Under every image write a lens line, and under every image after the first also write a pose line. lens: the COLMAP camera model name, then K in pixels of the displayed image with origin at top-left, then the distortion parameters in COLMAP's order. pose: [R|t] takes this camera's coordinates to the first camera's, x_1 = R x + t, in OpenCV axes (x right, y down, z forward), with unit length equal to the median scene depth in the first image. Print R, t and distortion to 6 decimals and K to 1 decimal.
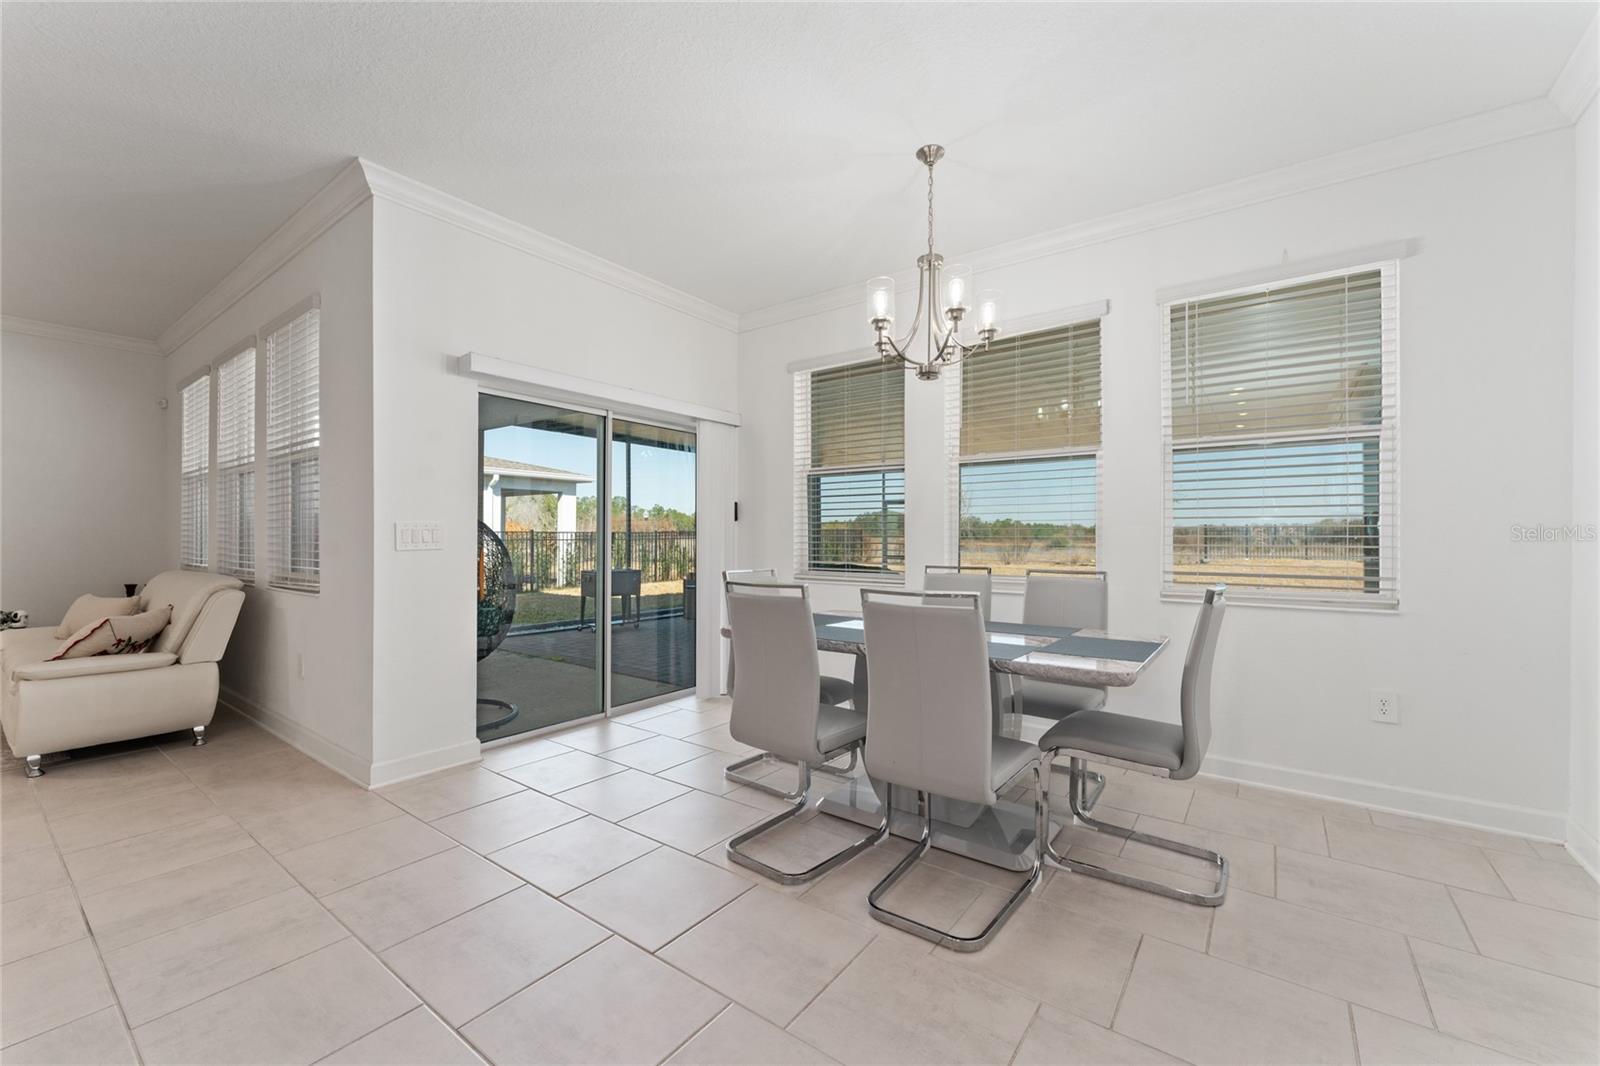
lens RADIAL K [[642.5, 0, 800.0], [0, 642.5, 533.0], [0, 0, 1]] dist [-0.002416, -0.000573]
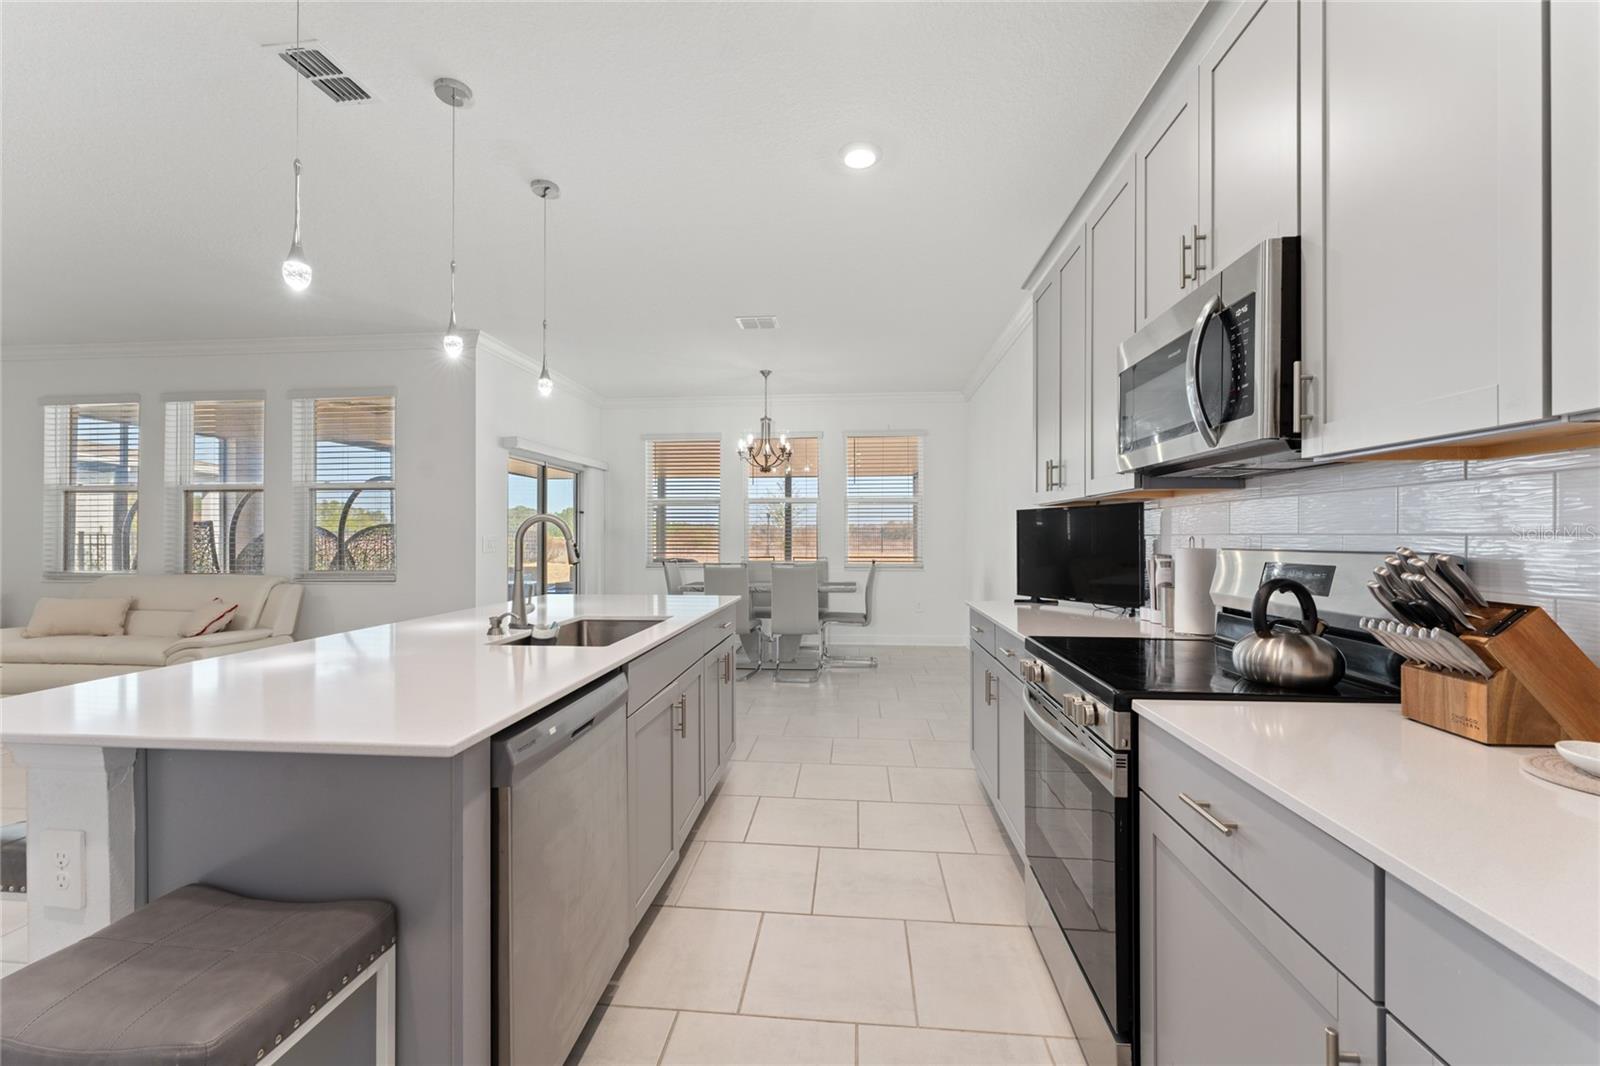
lens RADIAL K [[636.2, 0, 800.0], [0, 636.2, 533.0], [0, 0, 1]] dist [0.002621, 0.000179]
pose [[0.854488, 0.000908, 0.519471, -0.852953], [-0.000859, 1.000000, -0.000335, -0.026508], [-0.519471, -0.000160, 0.854488, -0.969611]]
